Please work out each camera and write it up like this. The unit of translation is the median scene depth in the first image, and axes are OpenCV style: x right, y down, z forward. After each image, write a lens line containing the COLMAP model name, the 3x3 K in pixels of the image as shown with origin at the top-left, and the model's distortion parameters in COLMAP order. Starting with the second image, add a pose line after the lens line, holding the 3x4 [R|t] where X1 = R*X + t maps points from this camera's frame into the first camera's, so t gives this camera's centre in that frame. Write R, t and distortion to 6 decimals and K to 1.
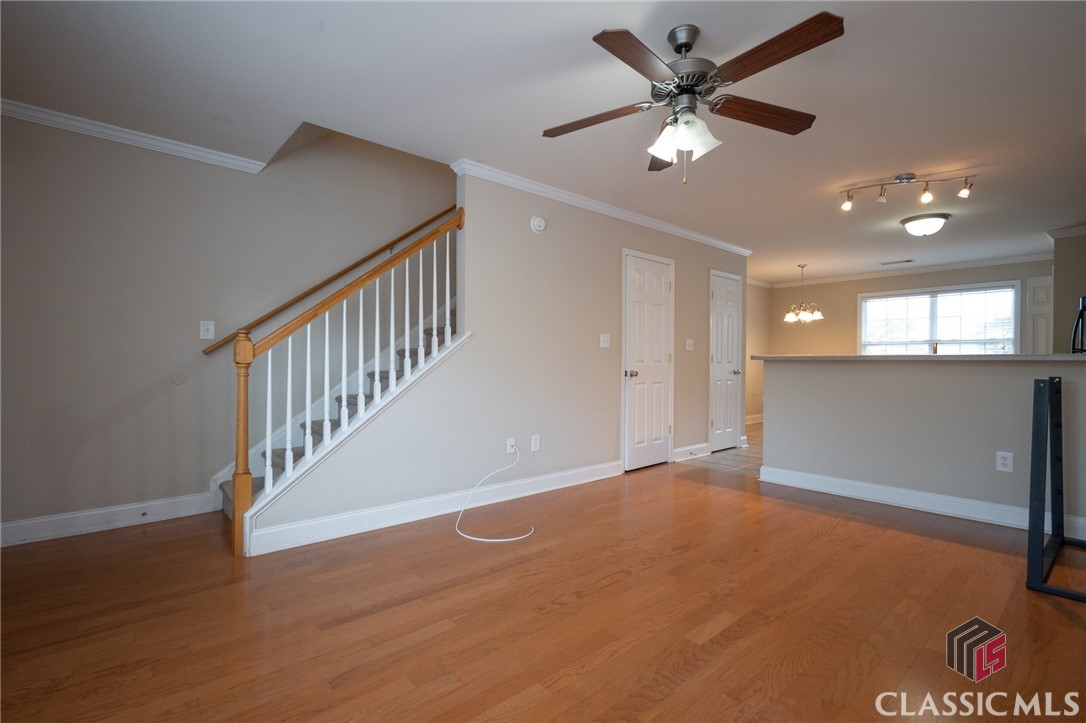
lens RADIAL K [[498.0, 0, 546.9], [0, 498.0, 364.6], [0, 0, 1]] dist [0.010020, -0.001629]
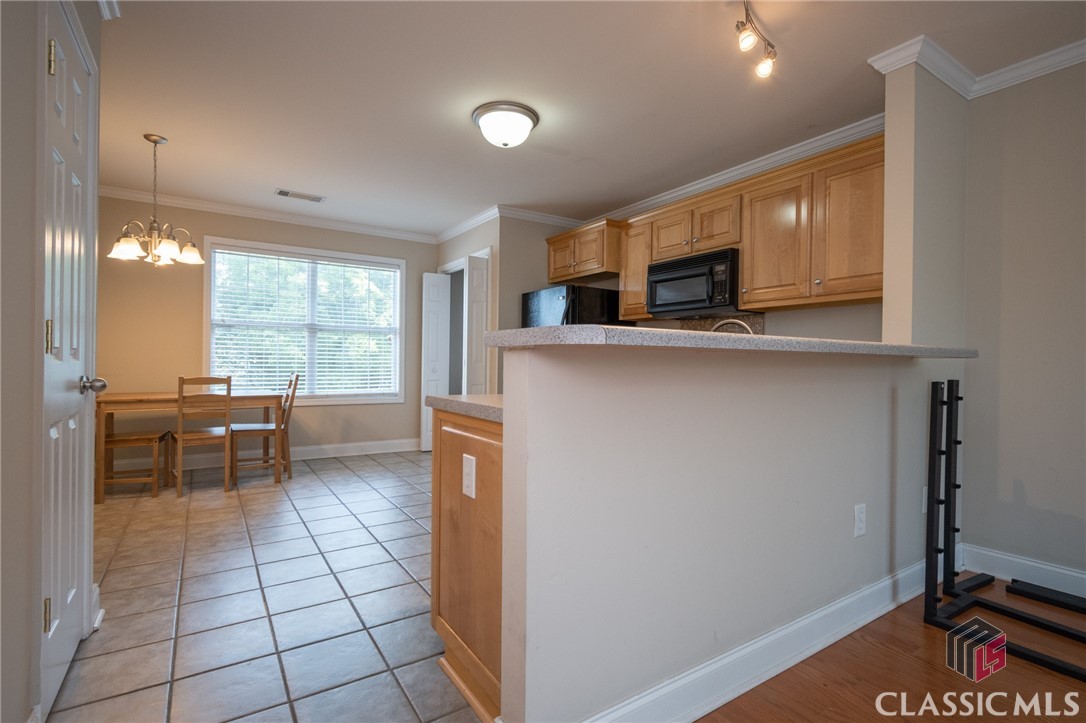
lens RADIAL K [[510.2, 0, 537.7], [0, 510.2, 359.0], [0, 0, 1]] dist [0.004218, -0.001420]
pose [[0.142992, -0.000151, 0.989724, 0.188085], [-0.004033, 0.999992, 0.000736, -0.002272], [-0.989716, -0.004097, 0.142990, 1.071032]]
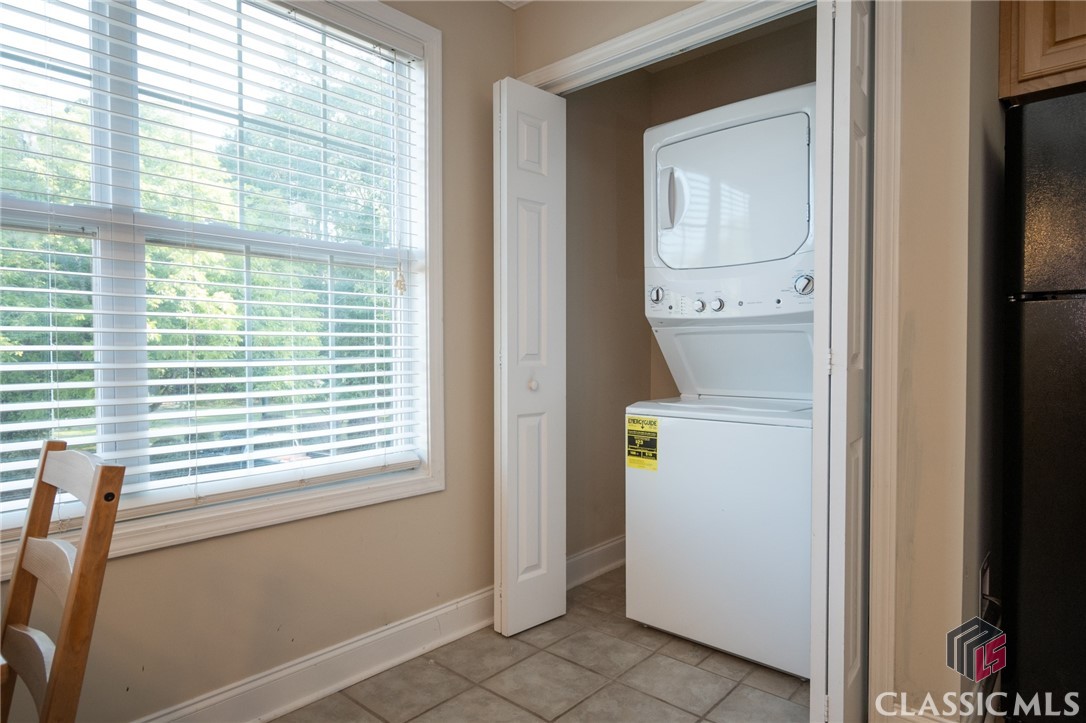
lens RADIAL K [[622.3, 0, 535.9], [0, 622.3, 364.3], [0, 0, 1]] dist [-0.000616, 0.000482]
pose [[-0.113181, -0.029141, 0.993147, 1.003318], [0.009111, 0.999497, 0.030366, -0.003749], [-0.993533, 0.012486, -0.112859, 1.629989]]
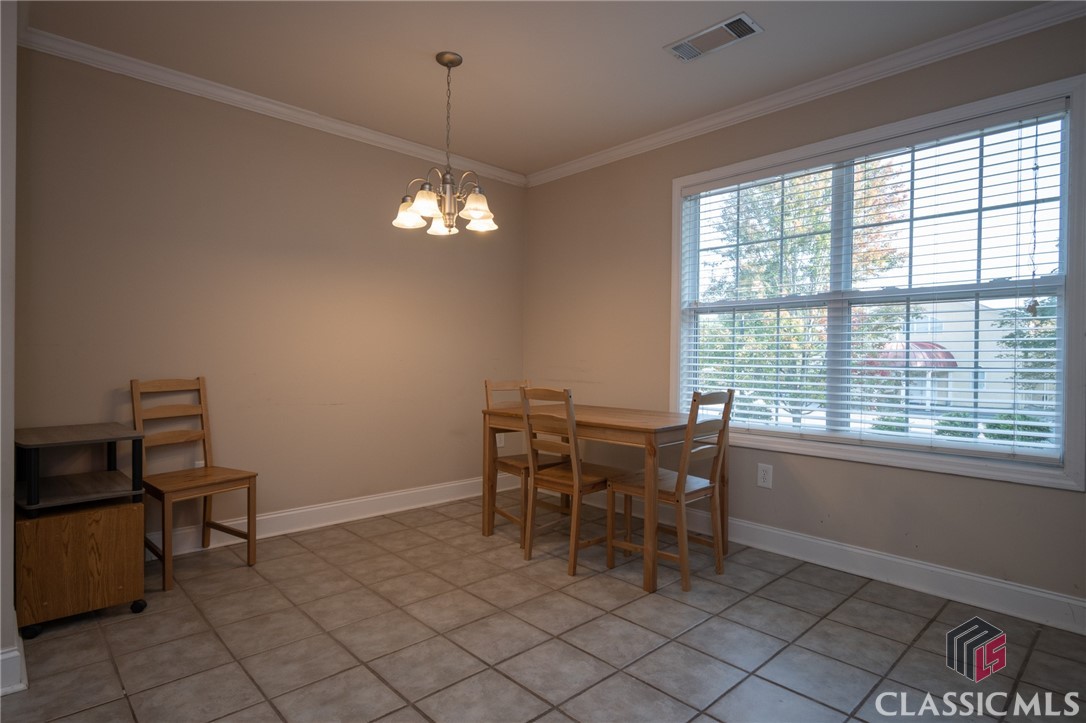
lens RADIAL K [[565.0, 0, 547.5], [0, 565.0, 371.6], [0, 0, 1]] dist [0.003522, 0.000118]
pose [[0.999182, 0.005842, 0.040025, 1.022957], [-0.006259, 0.999927, 0.010293, 0.005928], [-0.039962, -0.010535, 0.999146, 1.130910]]
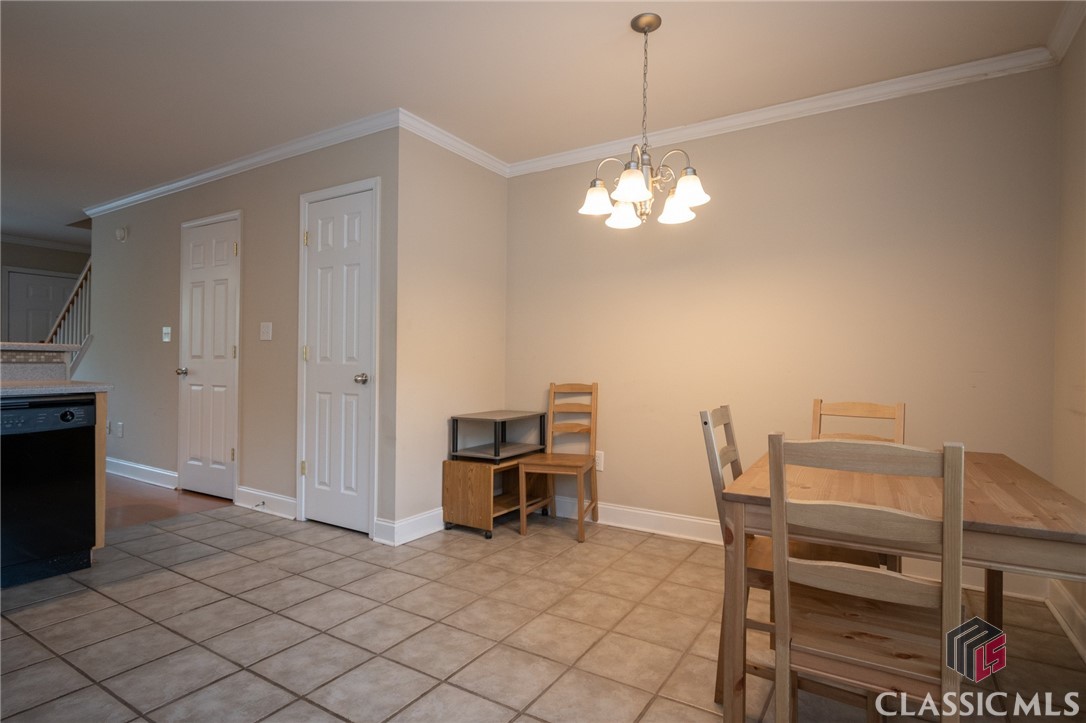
lens RADIAL K [[565.0, 0, 539.9], [0, 565.0, 363.2], [0, 0, 1]] dist [0.003522, 0.000118]
pose [[0.284360, -0.003514, -0.958711, 1.462848], [-0.018053, 0.999796, -0.009019, 0.002231], [0.958547, 0.019872, 0.284239, 1.544043]]
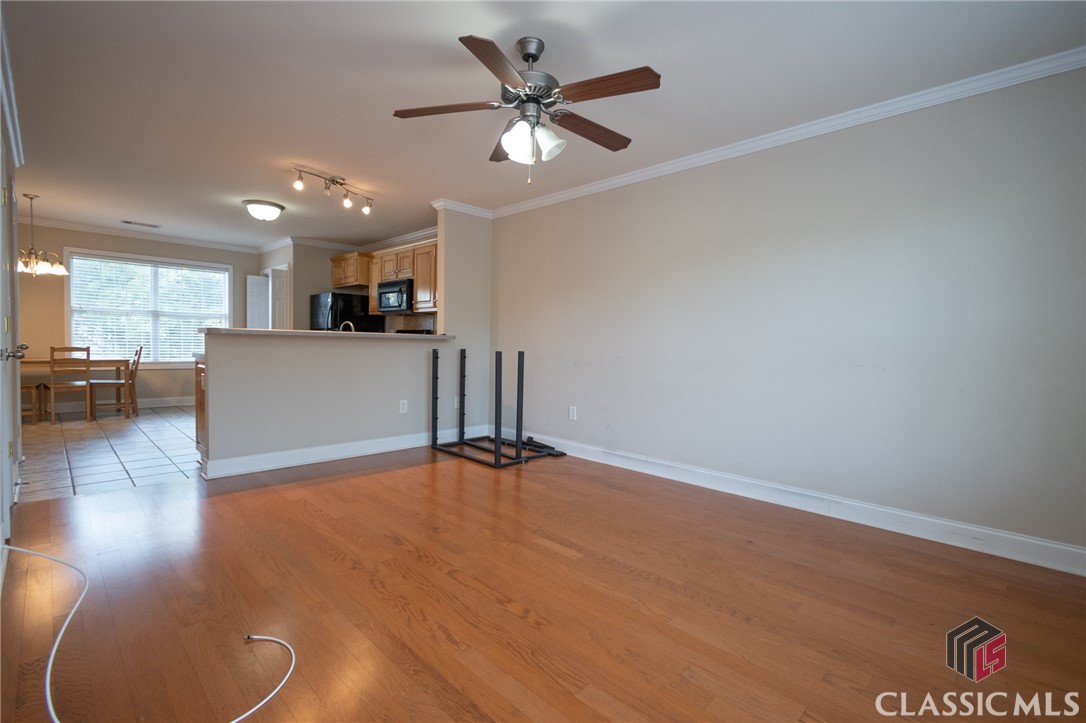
lens RADIAL K [[498.0, 0, 537.8], [0, 498.0, 360.4], [0, 0, 1]] dist [0.010020, -0.001629]
pose [[-0.057383, -0.041899, 0.997473, -0.468249], [-0.015593, 0.999035, 0.041067, -0.007244], [-0.998230, -0.013197, -0.057981, 0.567648]]
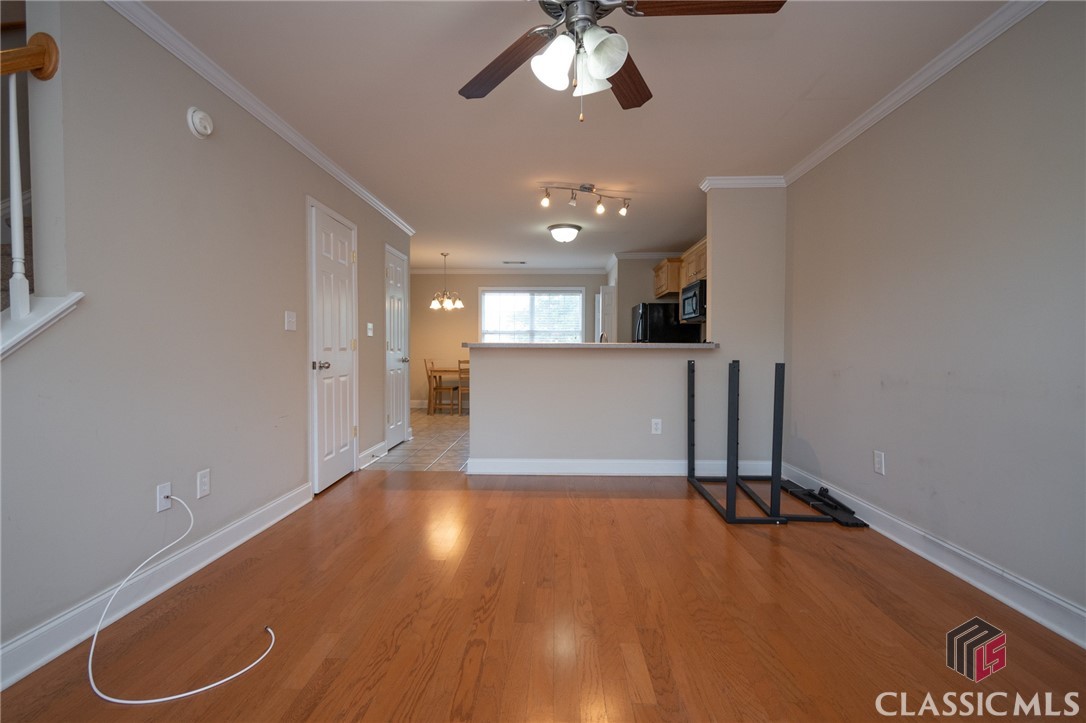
lens RADIAL K [[498.0, 0, 540.4], [0, 498.0, 365.0], [0, 0, 1]] dist [0.010020, -0.001629]
pose [[0.685278, -0.026193, 0.727811, -0.184472], [0.005103, 0.999501, 0.031166, -0.005404], [-0.728264, -0.017644, 0.685070, 0.279513]]
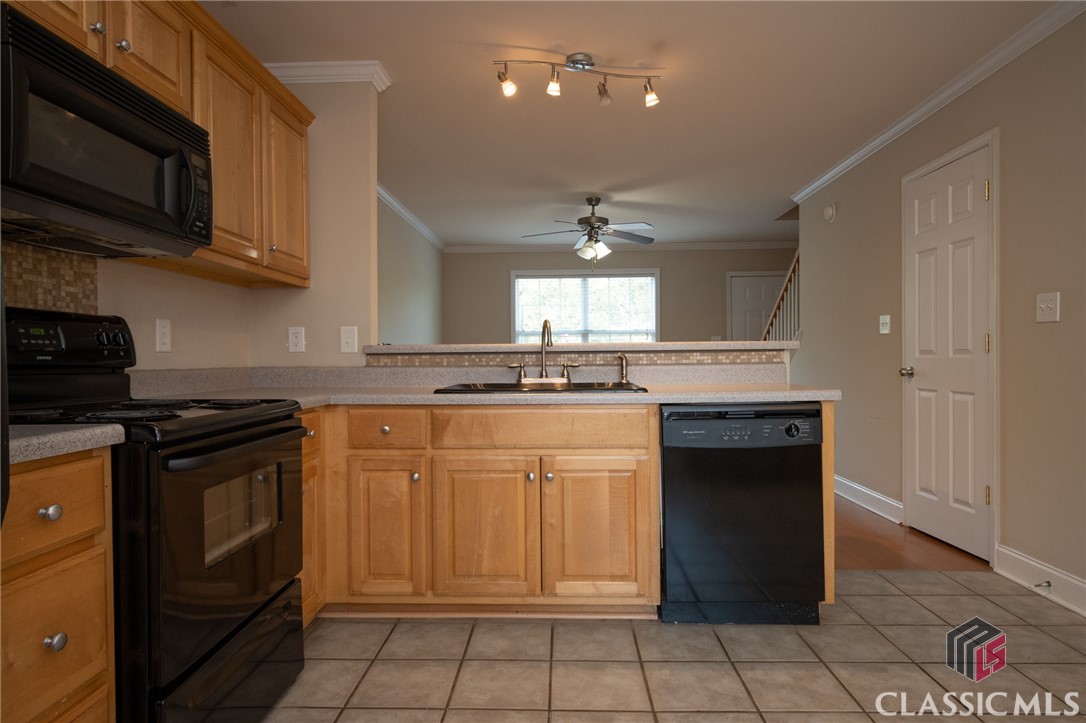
lens RADIAL K [[622.3, 0, 545.7], [0, 622.3, 365.4], [0, 0, 1]] dist [-0.000616, 0.000482]
pose [[-0.685111, 0.008235, -0.728392, 1.242571], [-0.000083, 0.999935, 0.011383, 0.001136], [0.728439, 0.007859, -0.685066, 1.429759]]
